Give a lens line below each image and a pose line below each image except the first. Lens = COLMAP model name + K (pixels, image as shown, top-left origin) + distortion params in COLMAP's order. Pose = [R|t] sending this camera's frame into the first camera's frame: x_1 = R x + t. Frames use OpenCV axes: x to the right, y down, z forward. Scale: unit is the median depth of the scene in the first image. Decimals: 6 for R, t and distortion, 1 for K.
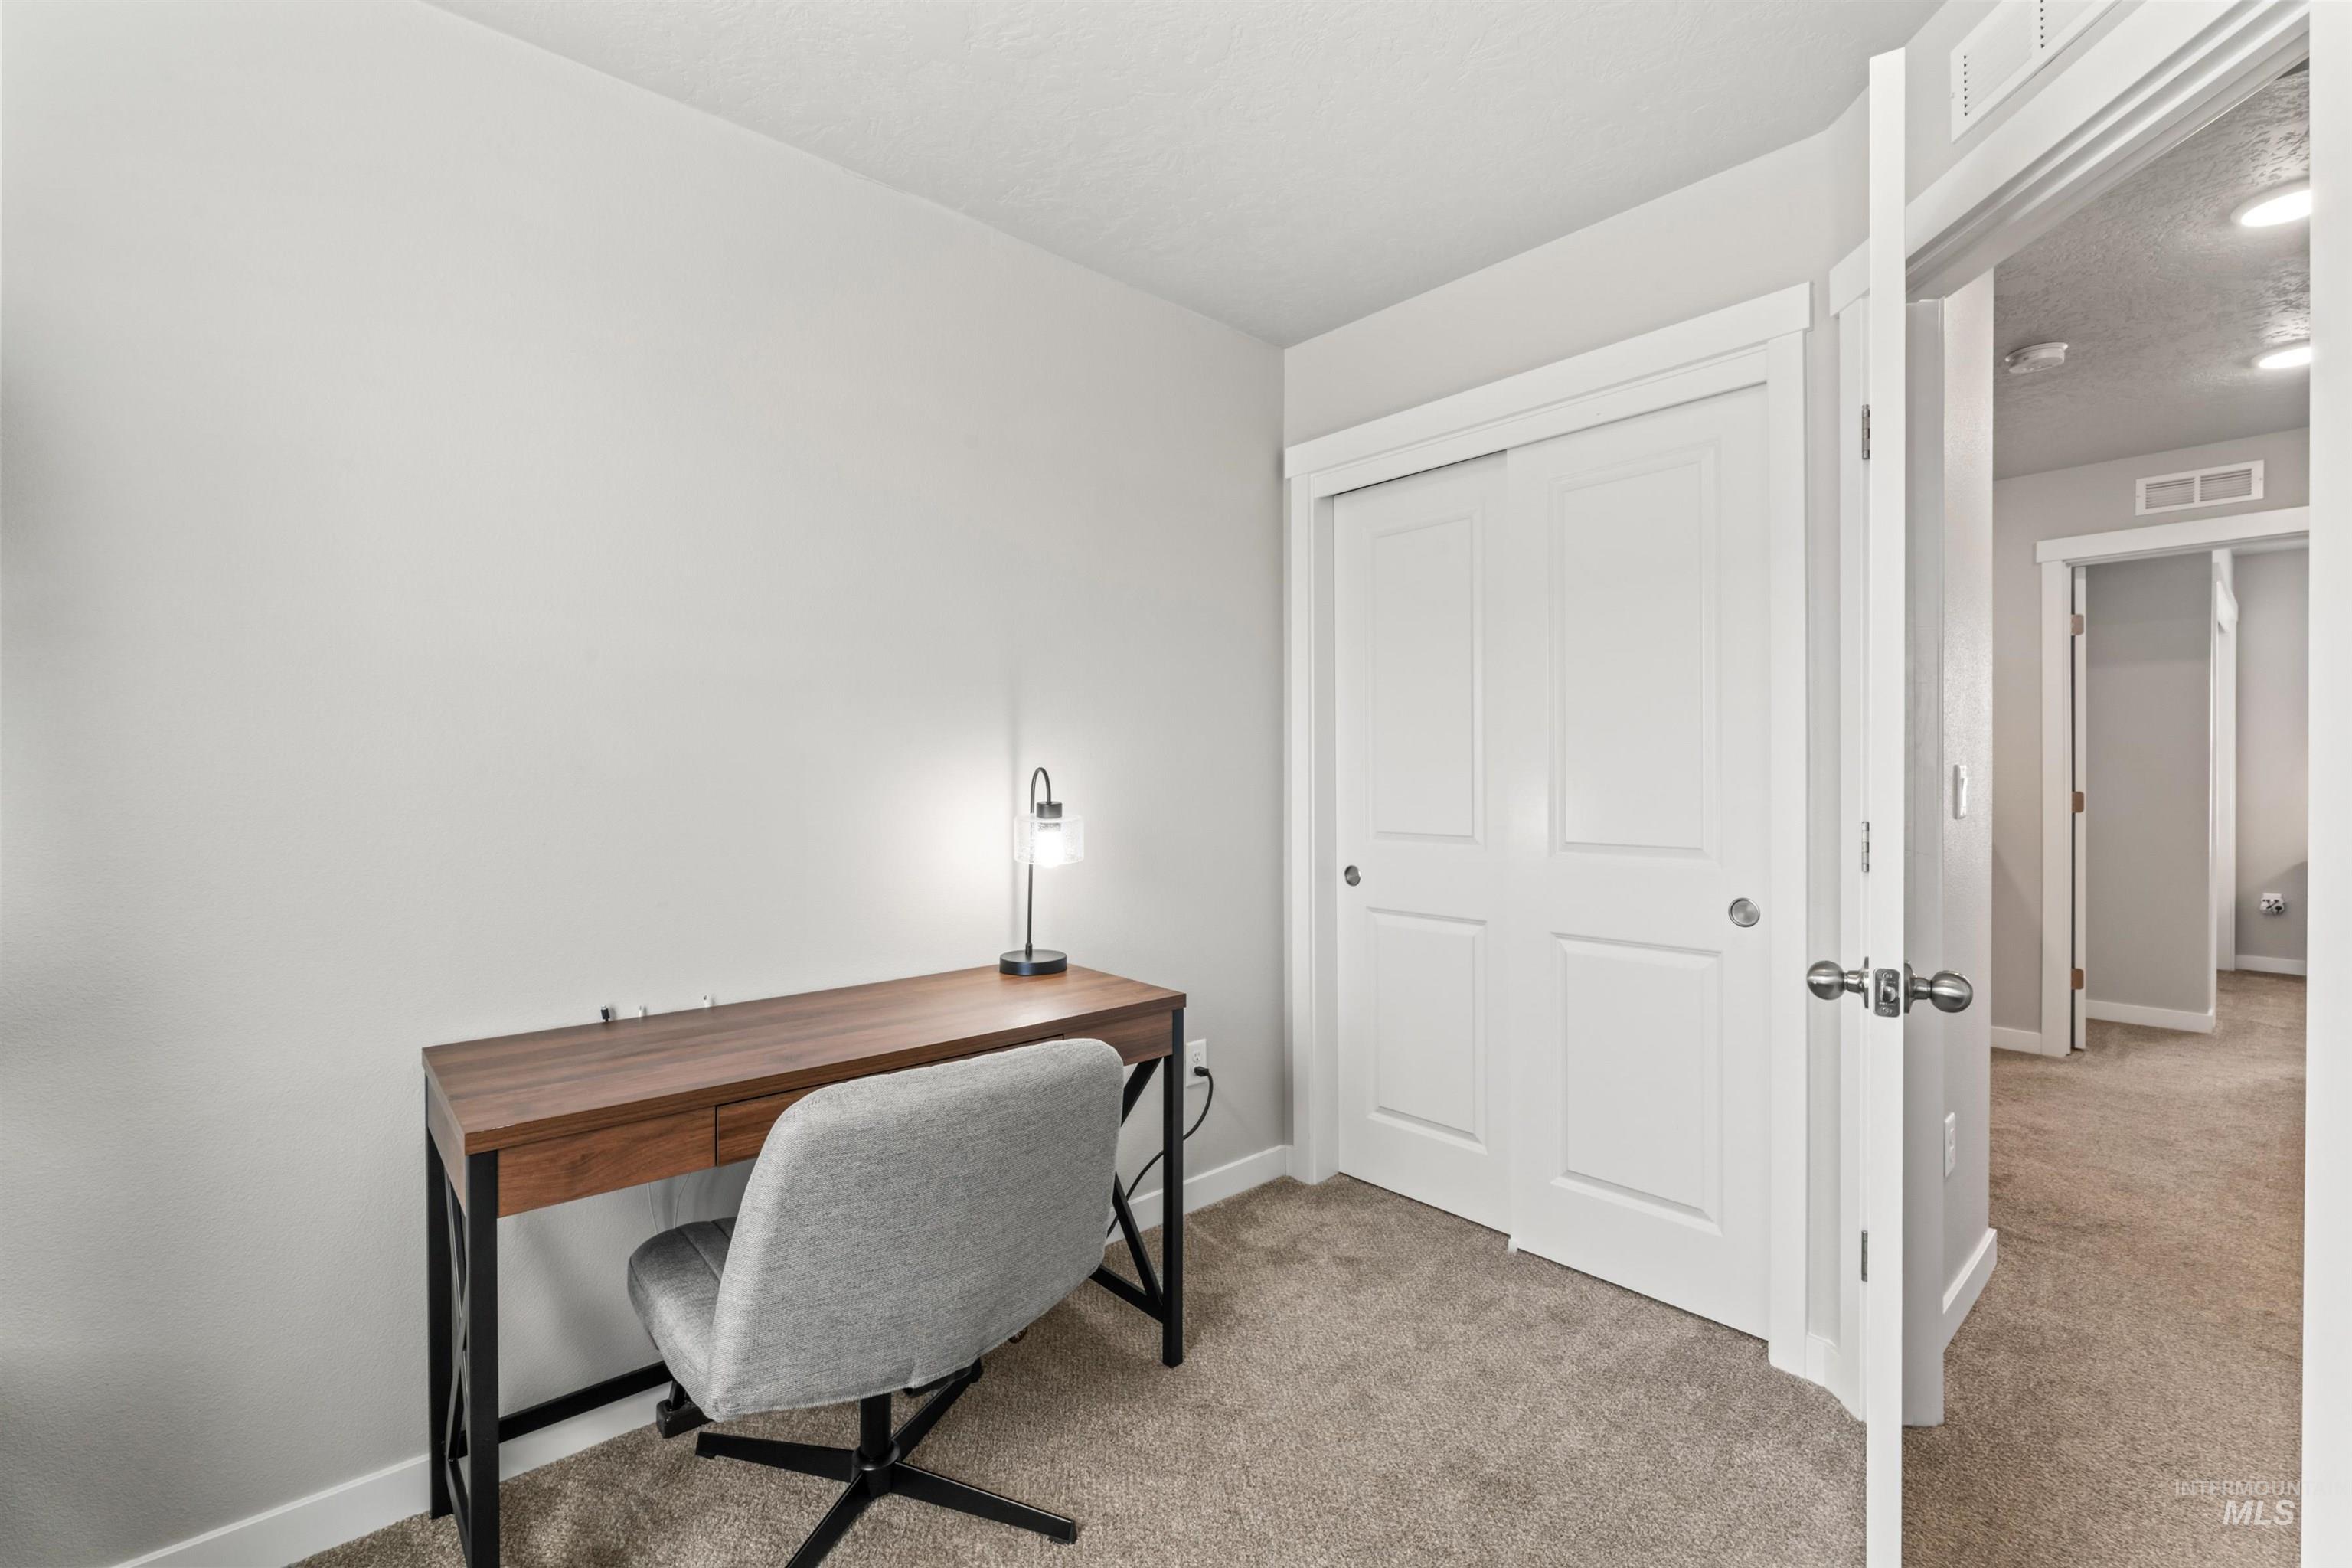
lens RADIAL K [[1013.5, 0, 1179.4], [0, 1013.5, 780.0], [0, 0, 1]] dist [-0.000492, -0.000612]
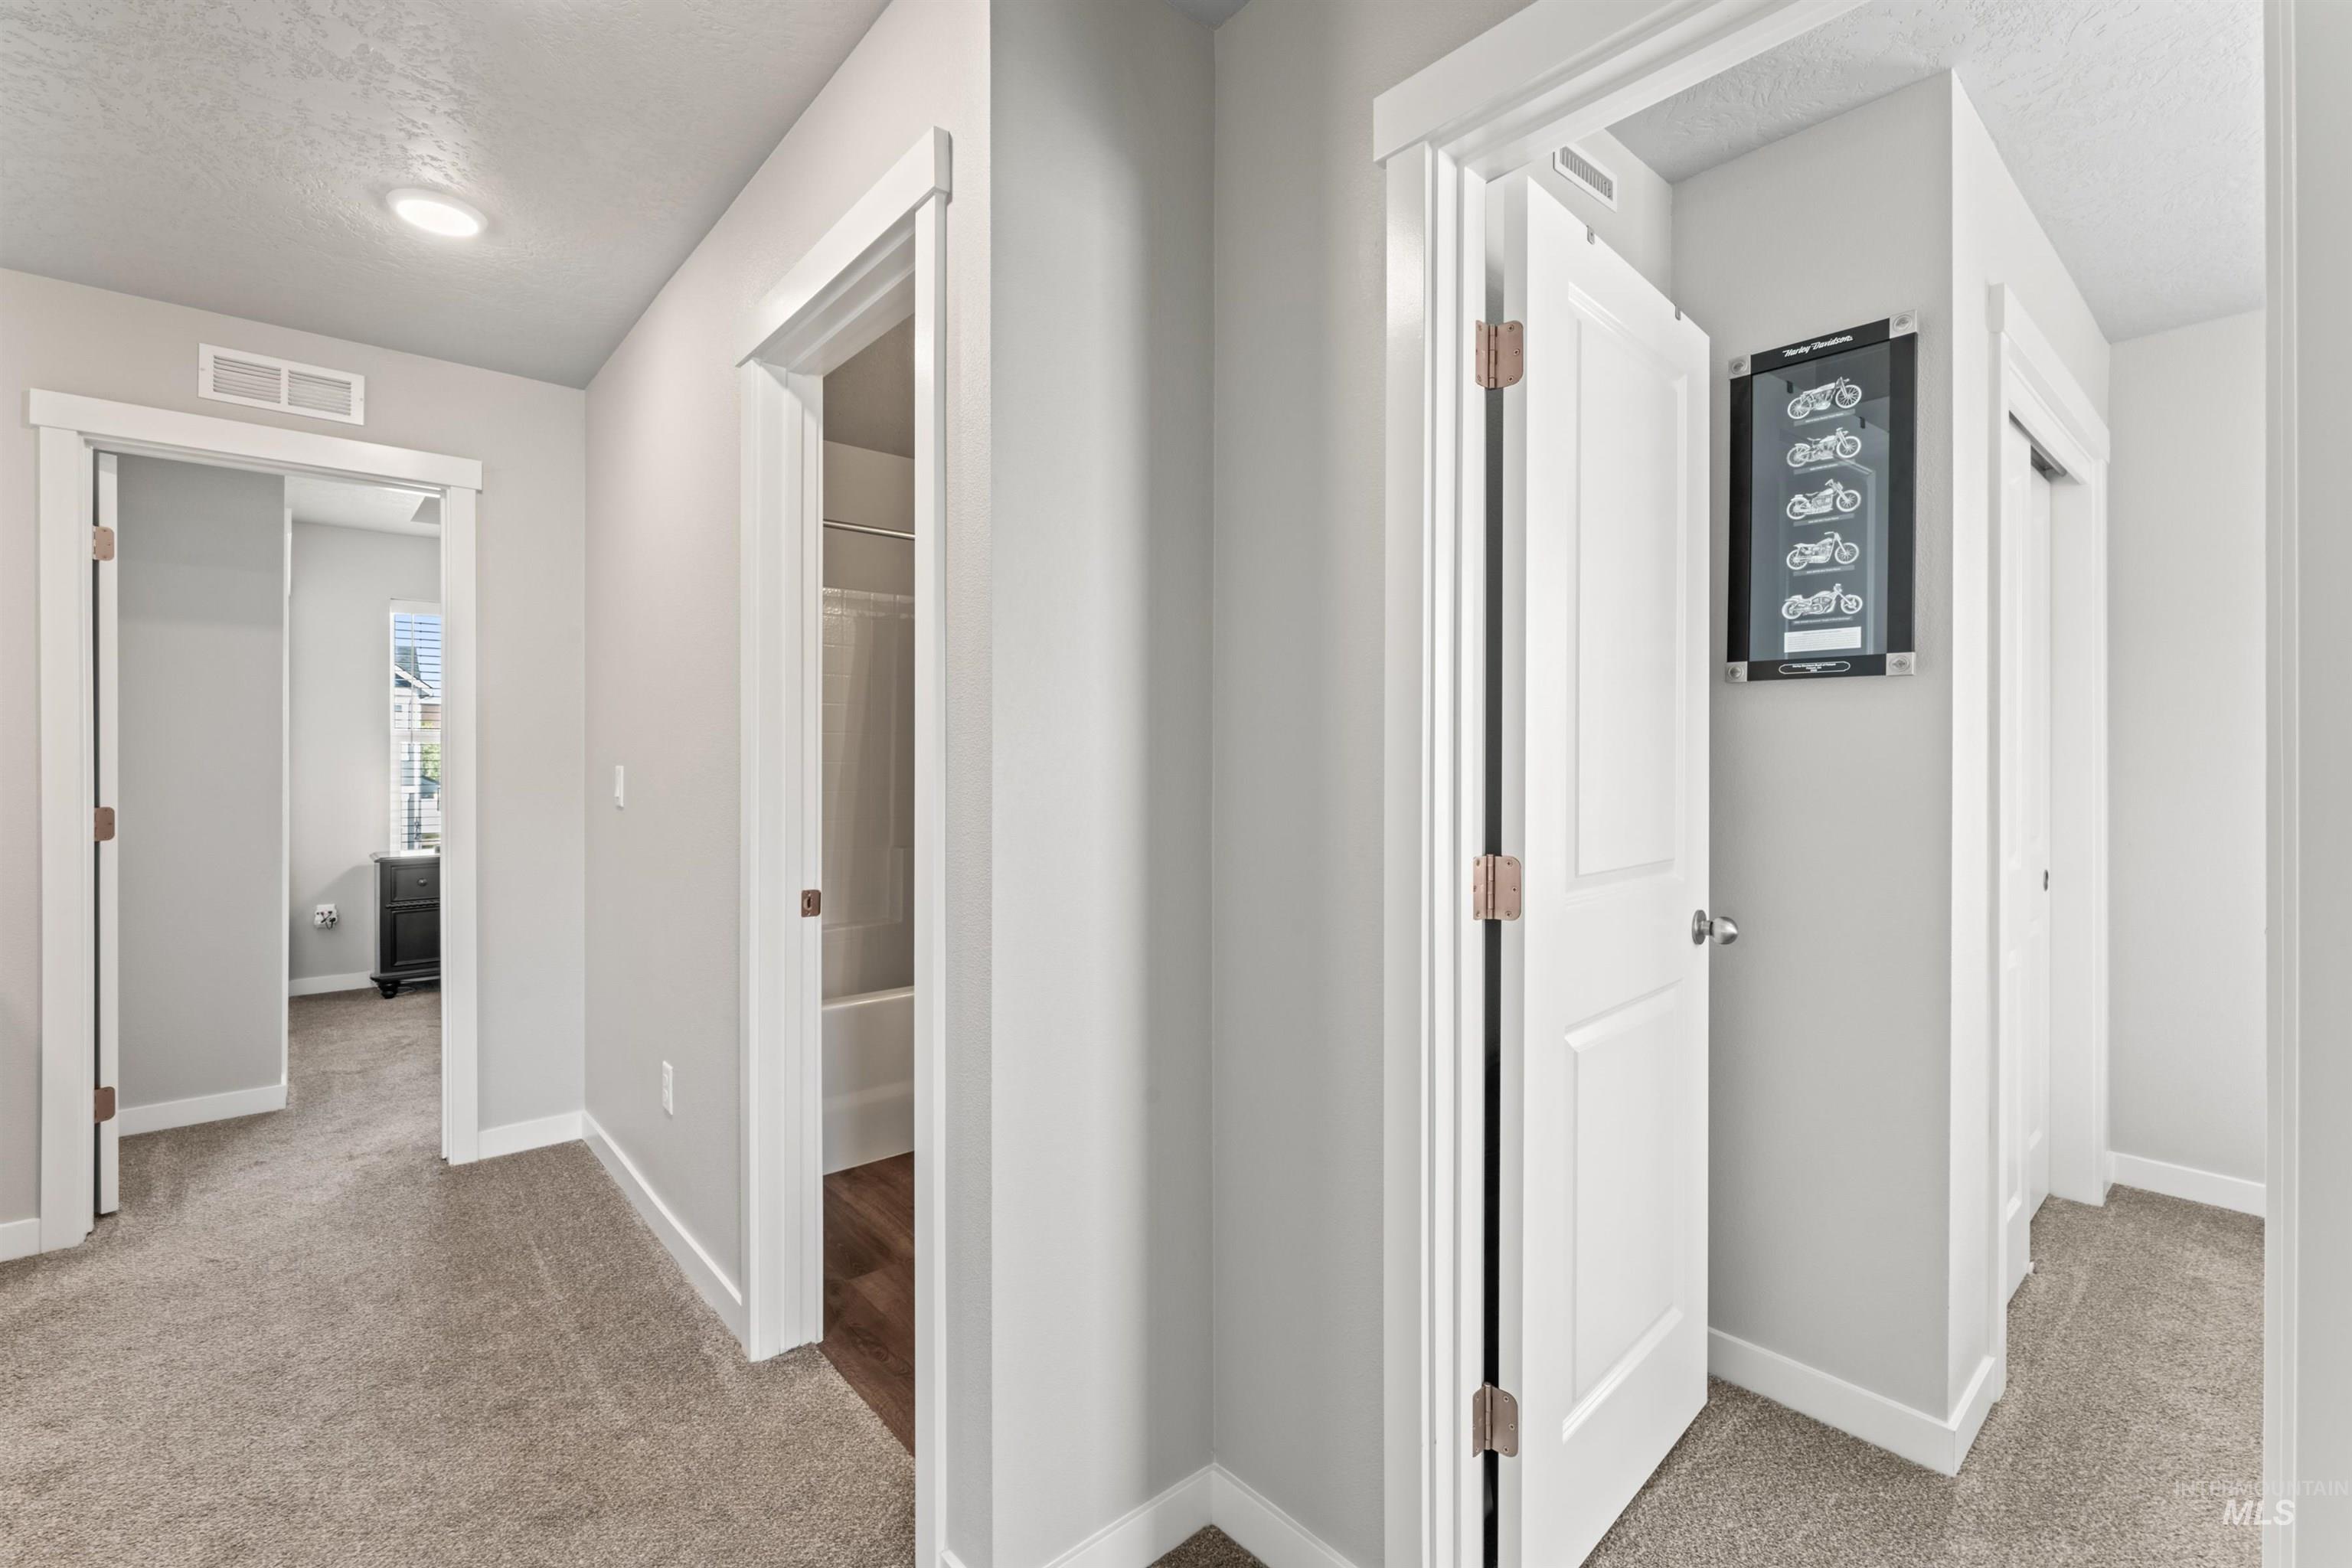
lens RADIAL K [[1013.5, 0, 1171.8], [0, 1013.5, 763.0], [0, 0, 1]] dist [-0.000492, -0.000612]
pose [[0.015998, 0.001772, 0.999870, 0.265383], [0.004492, 0.999988, -0.001844, -0.012055], [-0.999862, 0.004521, 0.015990, 0.322758]]
